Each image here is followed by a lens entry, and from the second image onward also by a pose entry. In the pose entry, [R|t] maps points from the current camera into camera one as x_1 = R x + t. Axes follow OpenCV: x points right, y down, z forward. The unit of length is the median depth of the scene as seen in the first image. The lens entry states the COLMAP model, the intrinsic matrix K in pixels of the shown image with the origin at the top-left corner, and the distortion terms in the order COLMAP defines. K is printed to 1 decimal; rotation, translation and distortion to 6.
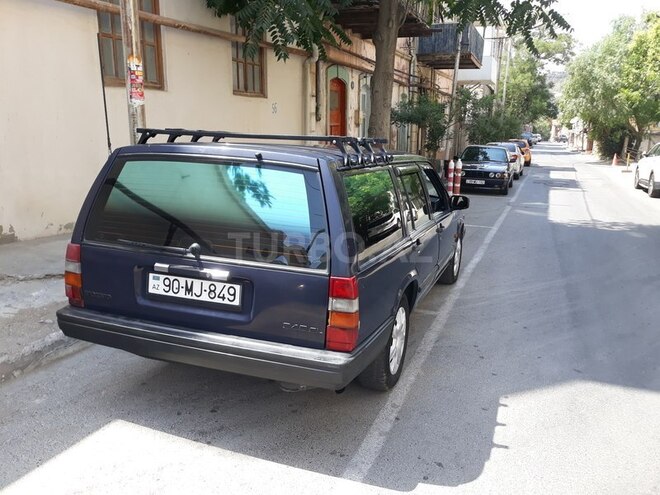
lens RADIAL K [[551.4, 0, 330.0], [0, 551.4, 247.5], [0, 0, 1]] dist [0.006740, 0.000635]
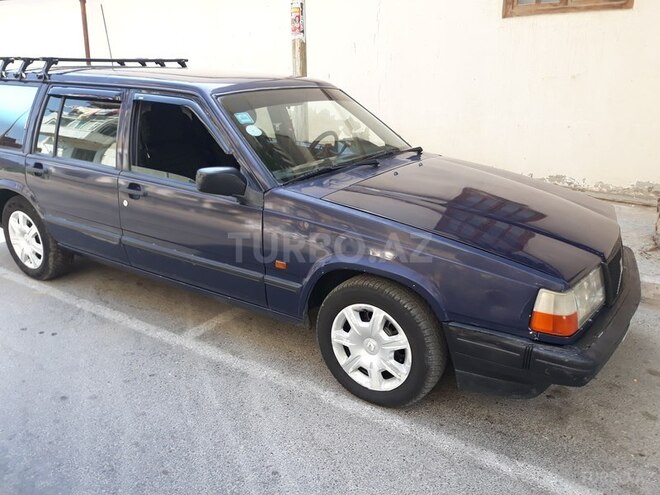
lens RADIAL K [[543.3, 0, 330.0], [0, 543.3, 247.5], [0, 0, 1]] dist [0.003248, -0.006053]
pose [[-0.209589, 0.261042, -0.942300, 0.657848], [-0.214551, 0.927941, 0.304785, -0.183698], [0.953960, 0.266051, -0.138479, 1.107794]]
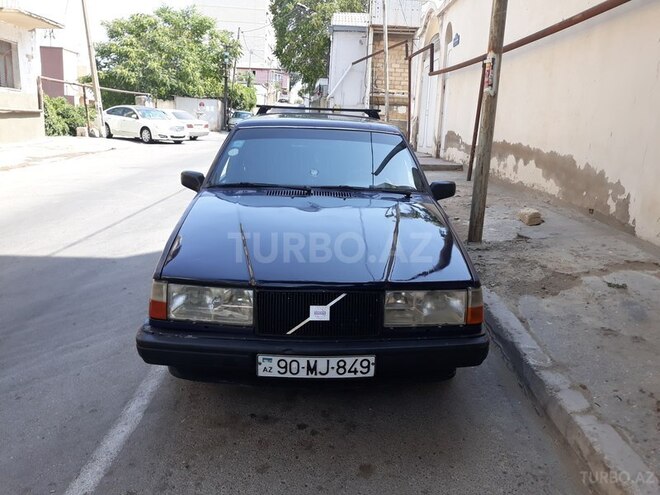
lens RADIAL K [[551.4, 0, 330.0], [0, 551.4, 247.5], [0, 0, 1]] dist [0.006740, 0.000635]
pose [[-0.928943, 0.021660, -0.369588, 0.322439], [-0.140301, 0.903230, 0.405575, -0.315290], [0.342608, 0.428609, -0.836011, 1.641831]]
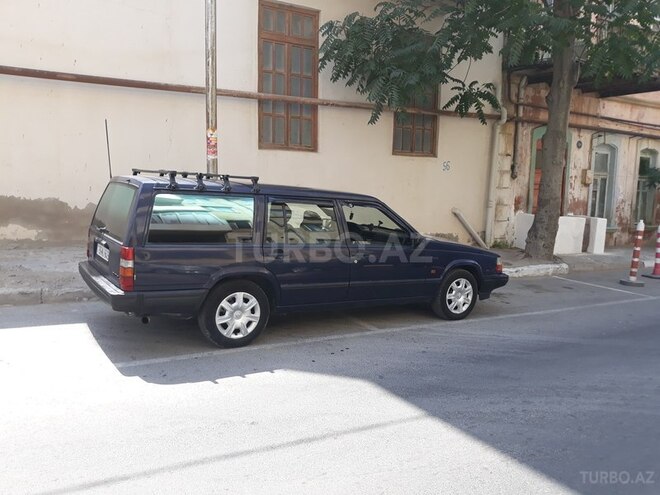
lens RADIAL K [[543.3, 0, 330.0], [0, 543.3, 247.5], [0, 0, 1]] dist [0.003248, -0.006053]
pose [[0.799998, 0.080418, -0.594589, 0.714123], [-0.146641, 0.987131, -0.063791, 0.031535], [0.581807, 0.138224, 0.801495, -0.006260]]
